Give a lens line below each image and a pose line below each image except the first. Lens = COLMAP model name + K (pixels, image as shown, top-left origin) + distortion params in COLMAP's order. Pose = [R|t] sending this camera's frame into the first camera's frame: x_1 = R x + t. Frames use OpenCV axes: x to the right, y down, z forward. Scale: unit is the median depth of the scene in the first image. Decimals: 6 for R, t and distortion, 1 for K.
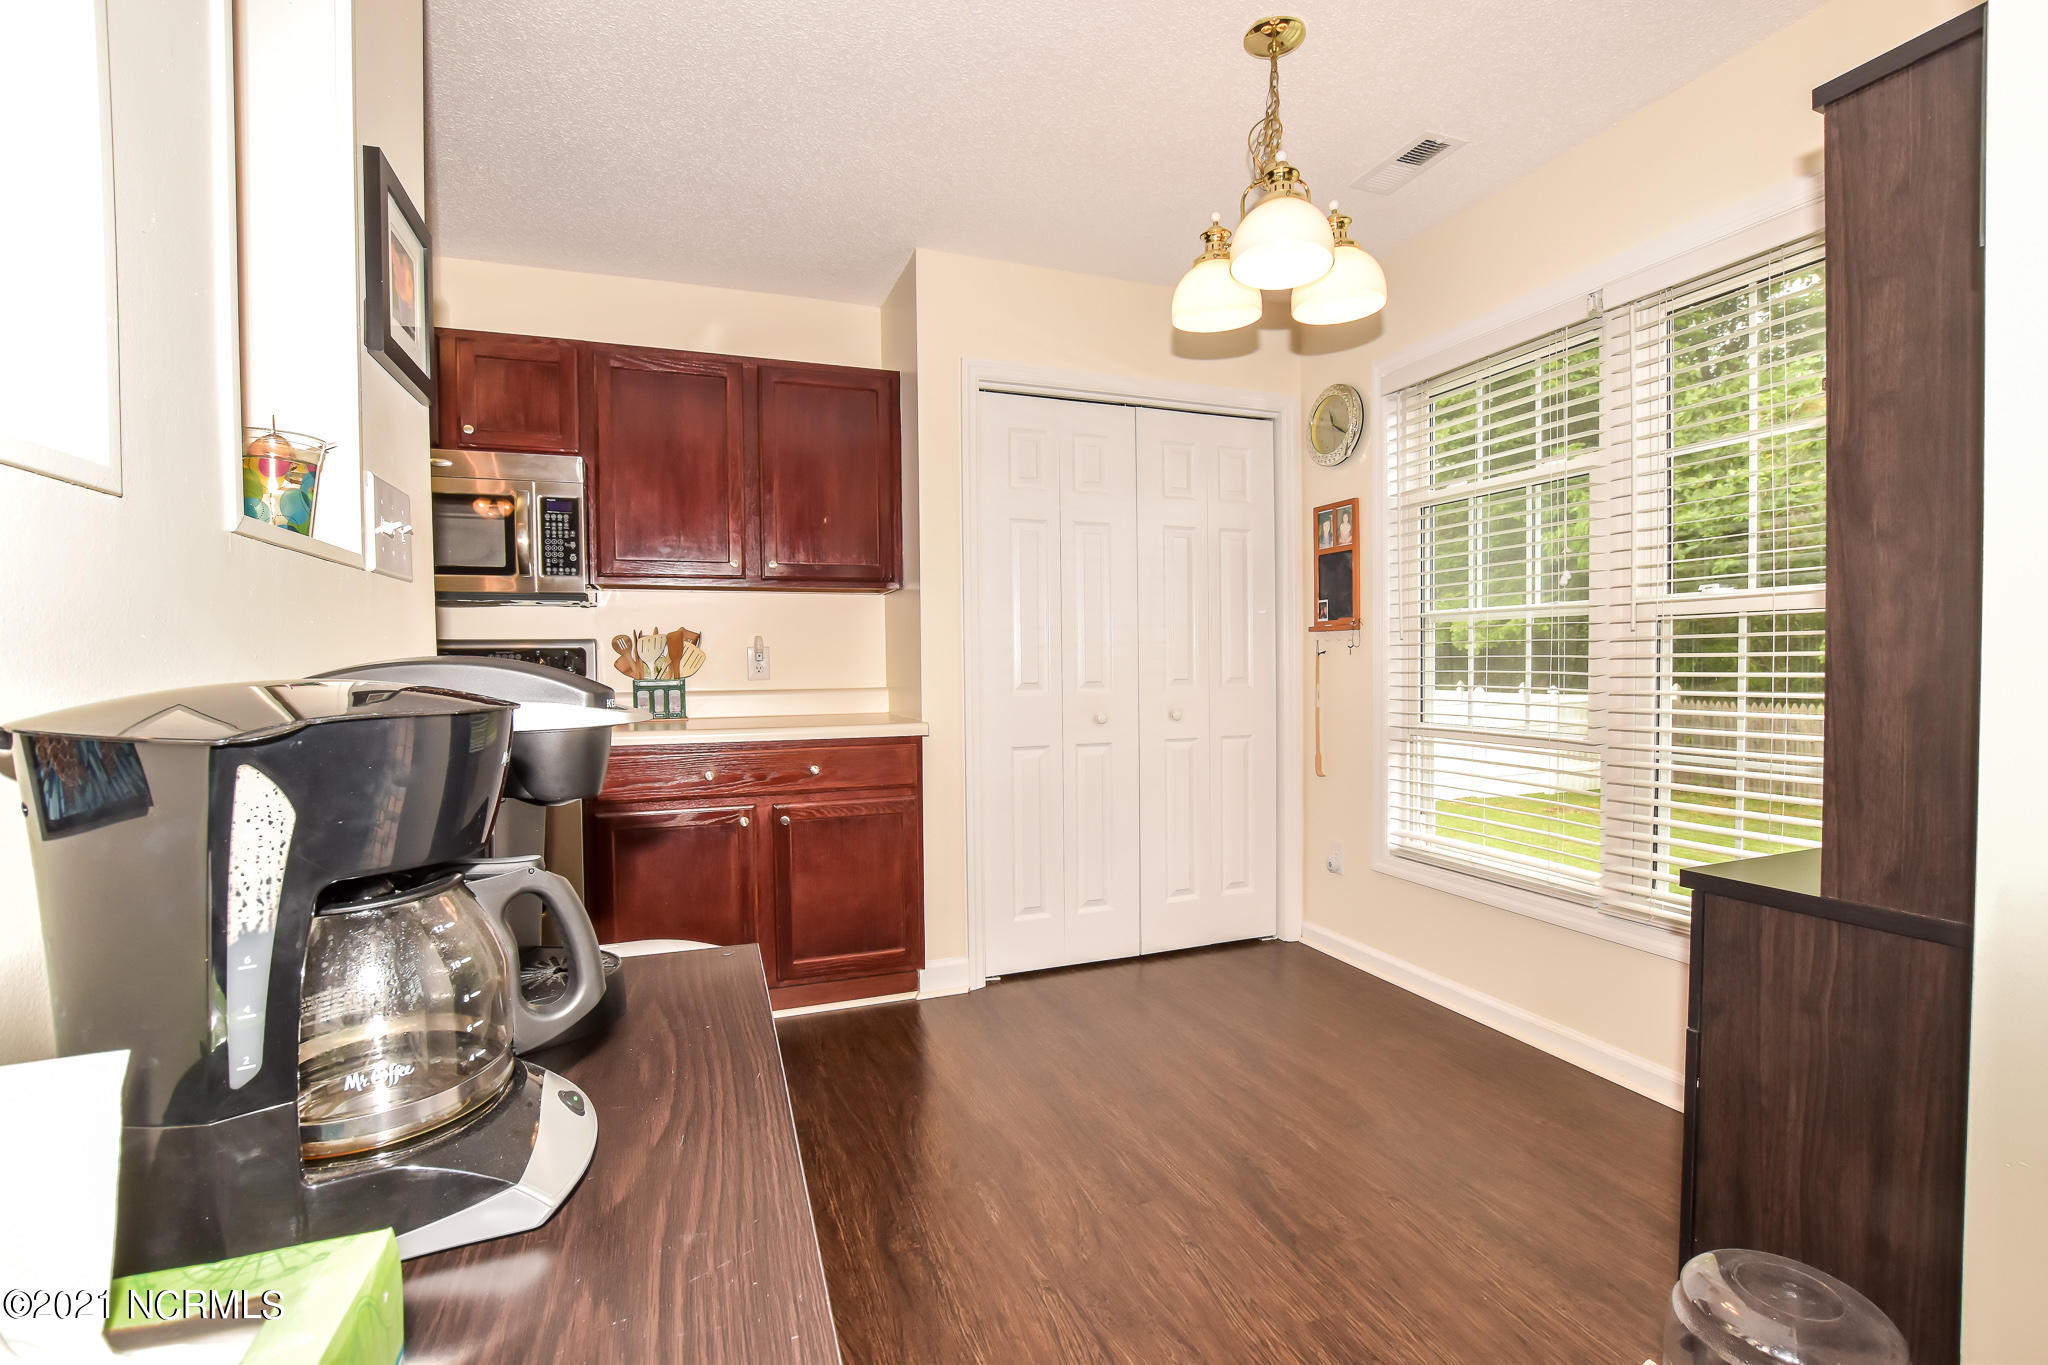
lens RADIAL K [[928.2, 0, 1038.9], [0, 928.2, 667.4], [0, 0, 1]] dist [-0.001642, -0.000191]
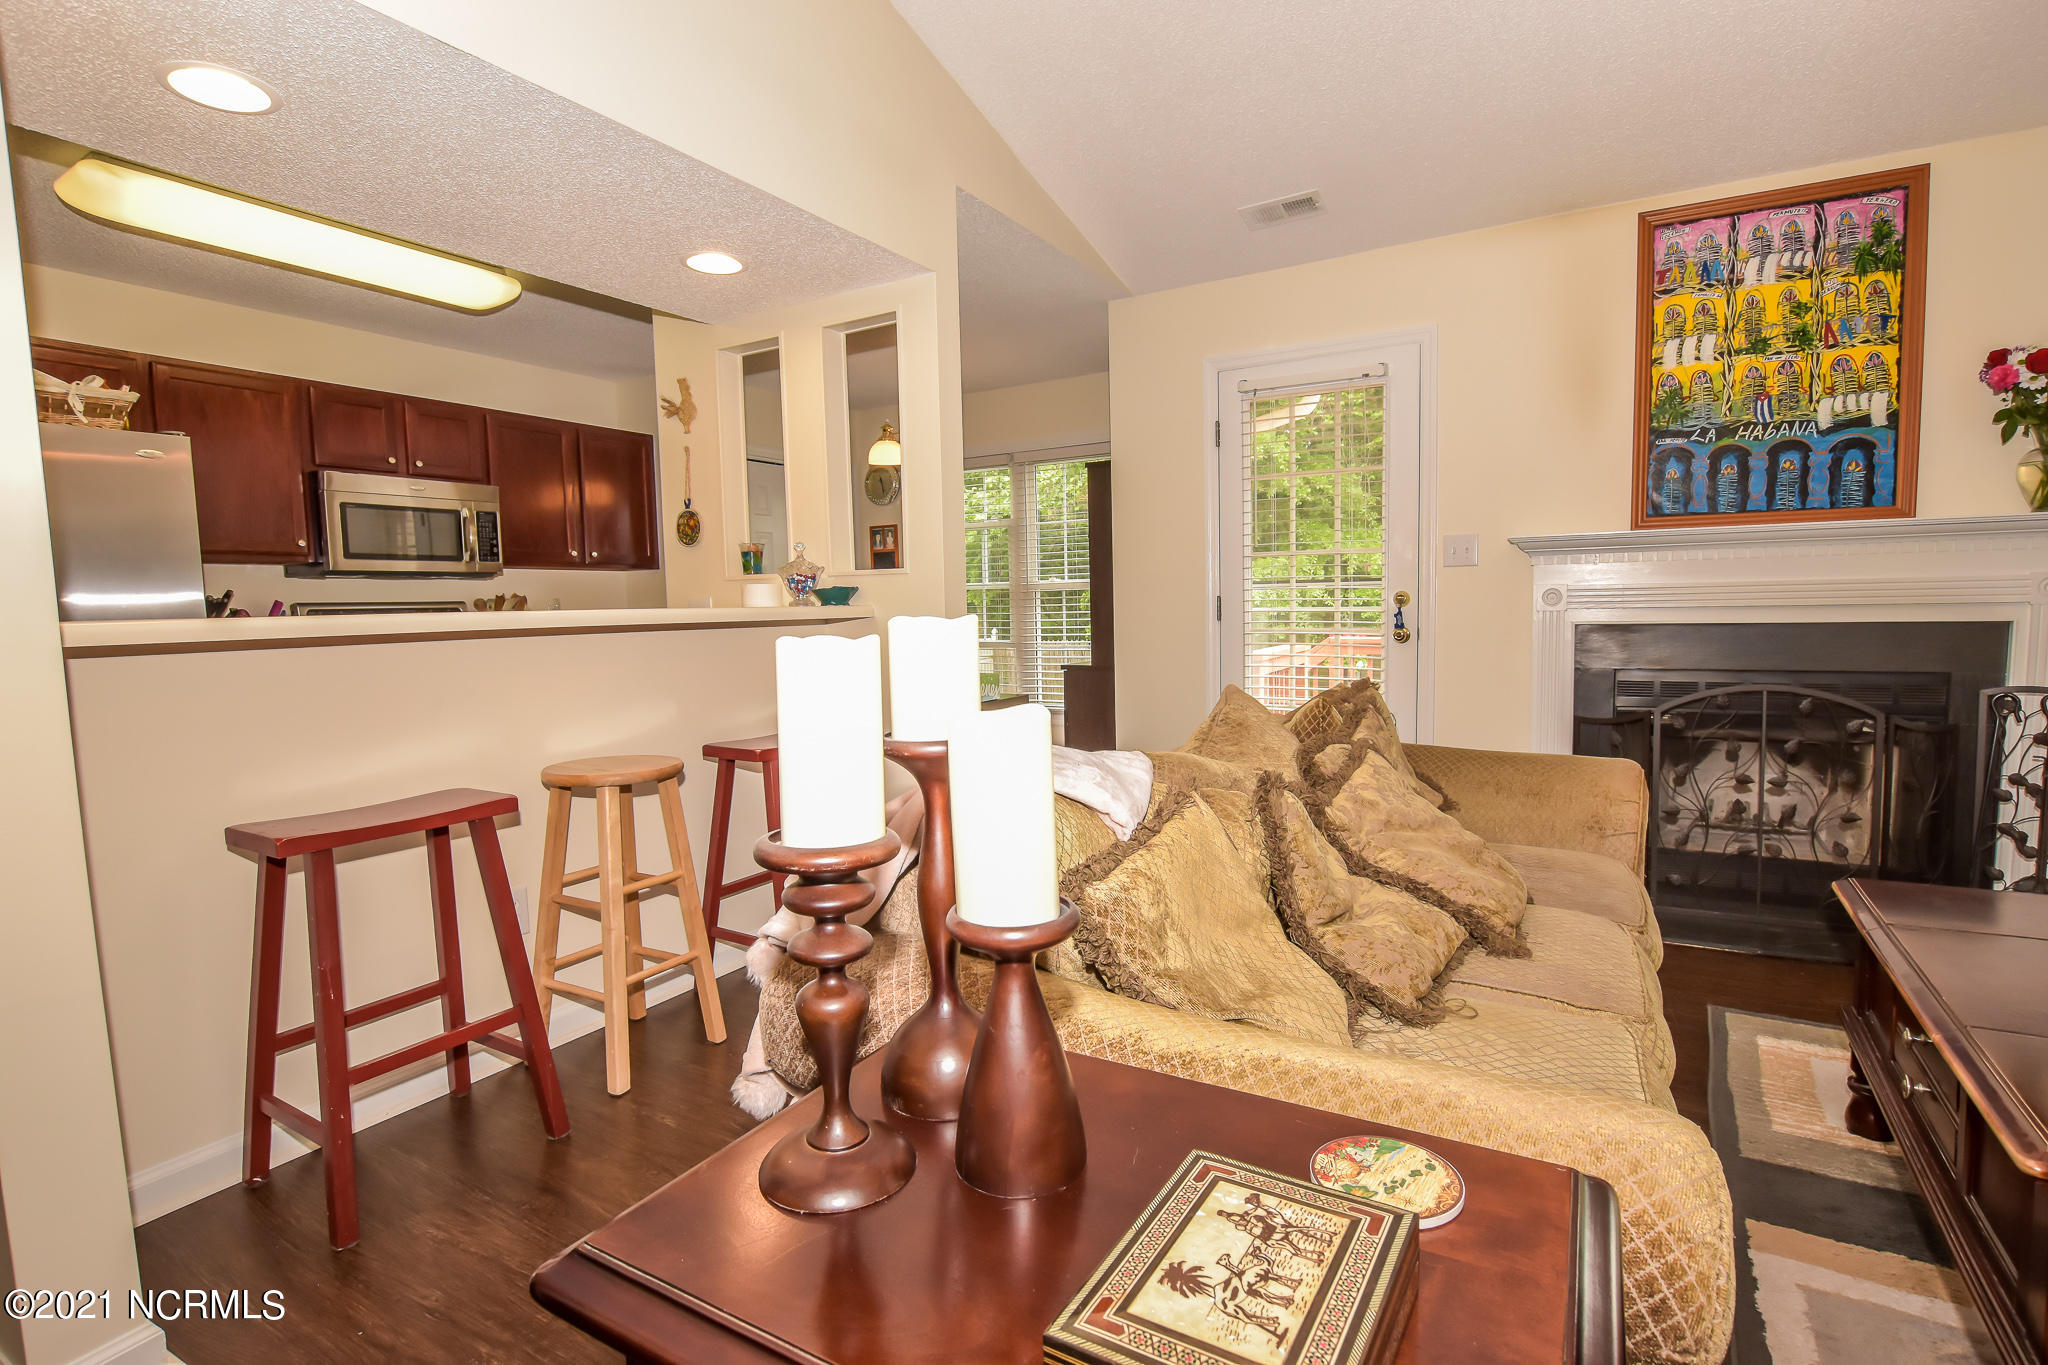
lens RADIAL K [[982.9, 0, 1018.7], [0, 982.9, 677.9], [0, 0, 1]] dist [-0.016169, 0.001125]
pose [[0.783286, -0.053941, 0.619317, -0.850088], [0.019972, 0.997898, 0.061655, 0.015162], [-0.621341, -0.035924, 0.782717, -0.876597]]
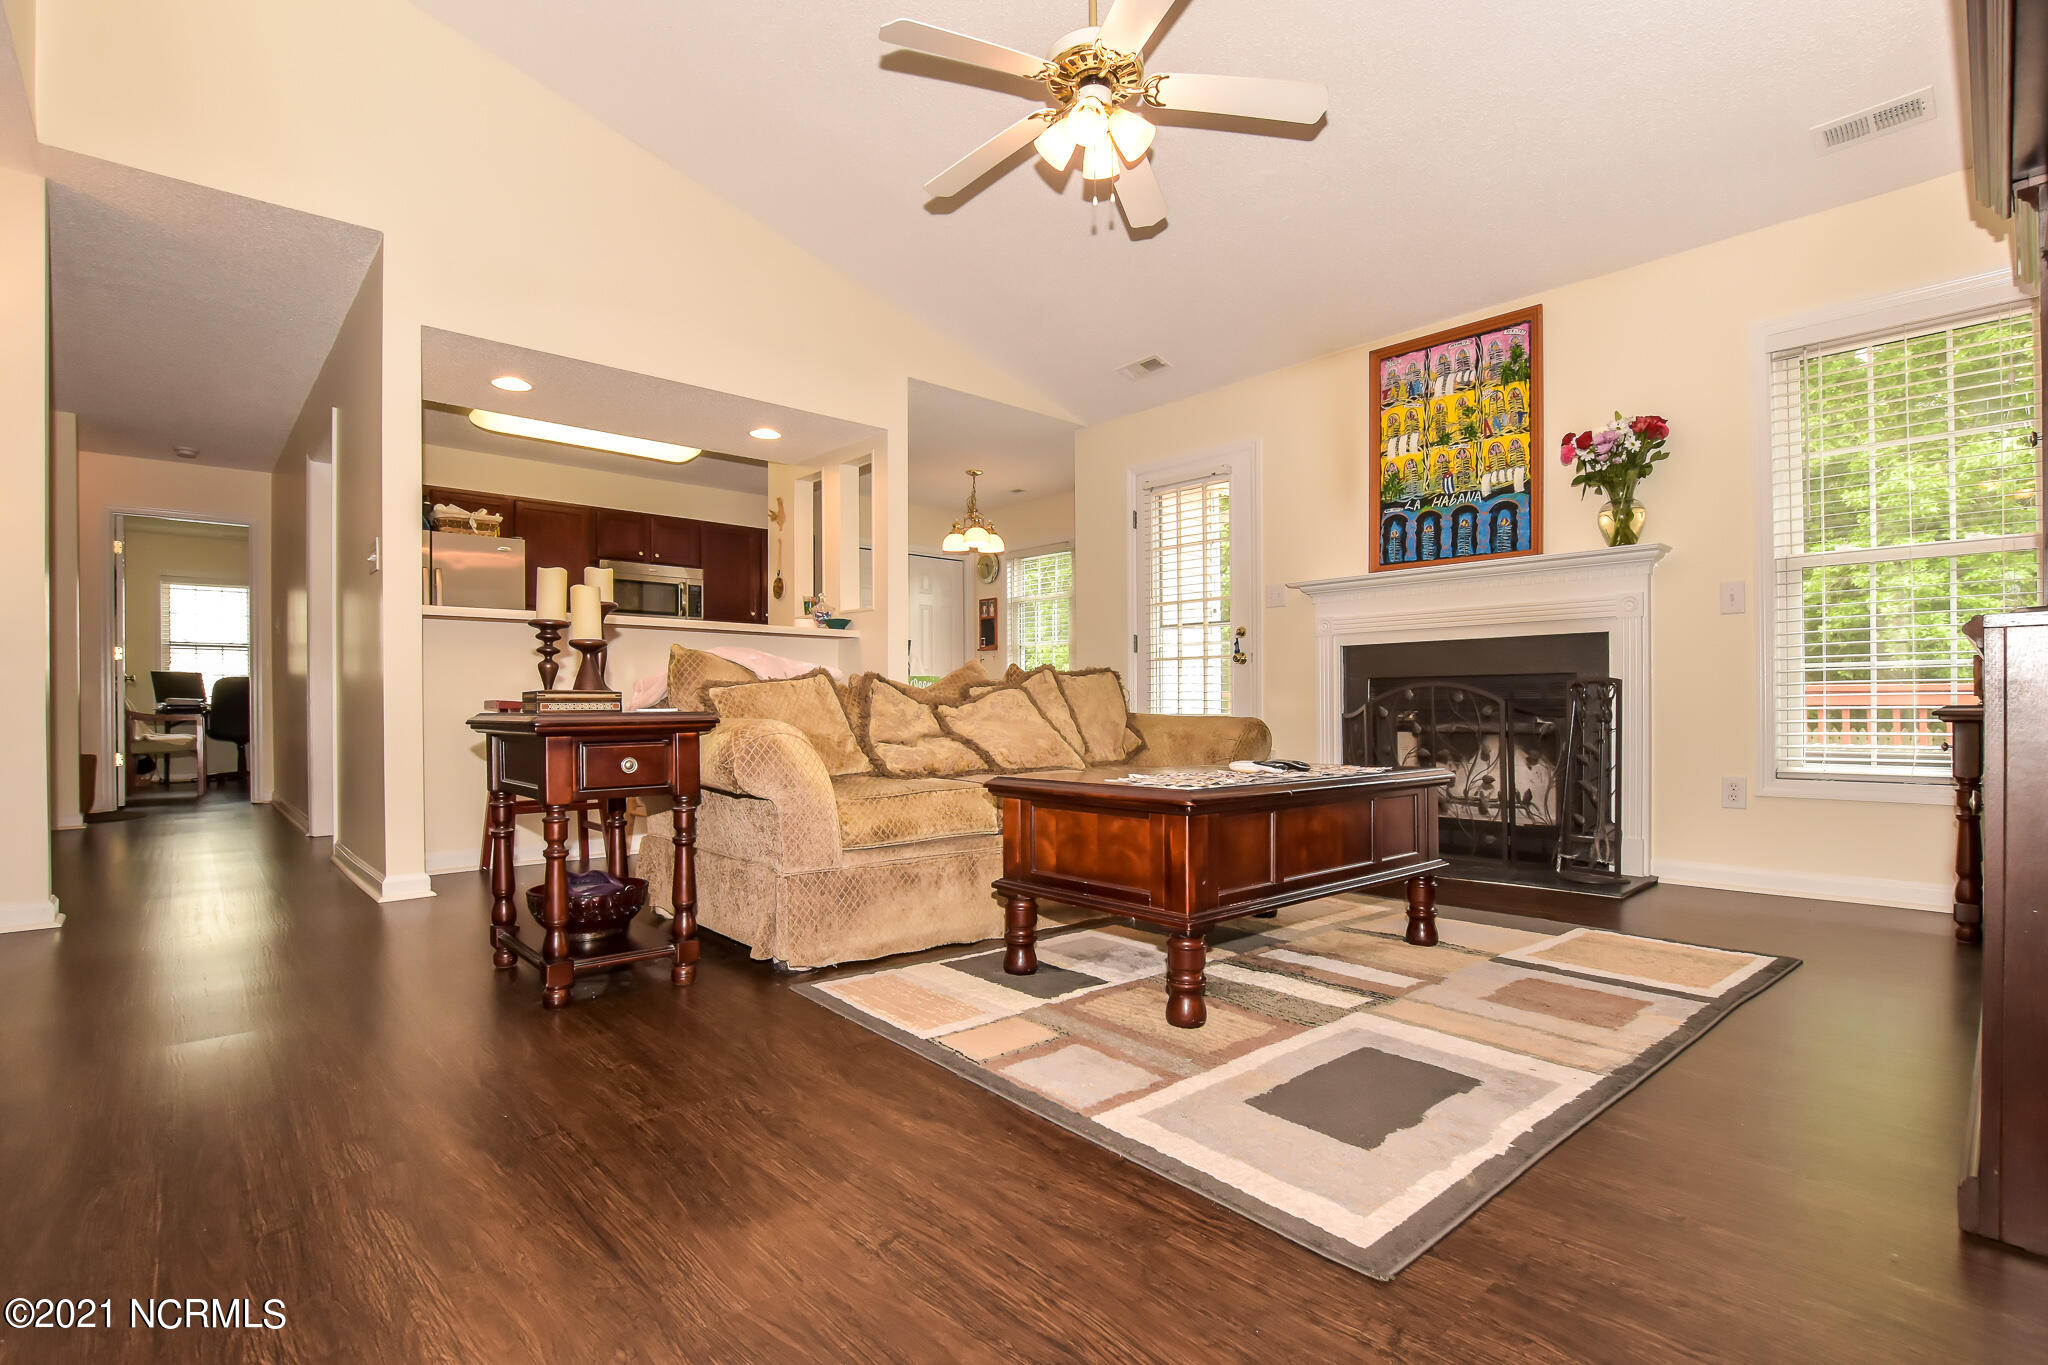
lens RADIAL K [[928.2, 0, 1036.1], [0, 928.2, 698.8], [0, 0, 1]] dist [-0.001642, -0.000191]
pose [[0.922411, 0.005756, 0.386166, -0.632547], [-0.000006, 0.999889, -0.014889, 0.156041], [-0.386209, 0.013731, 0.922309, -1.629286]]
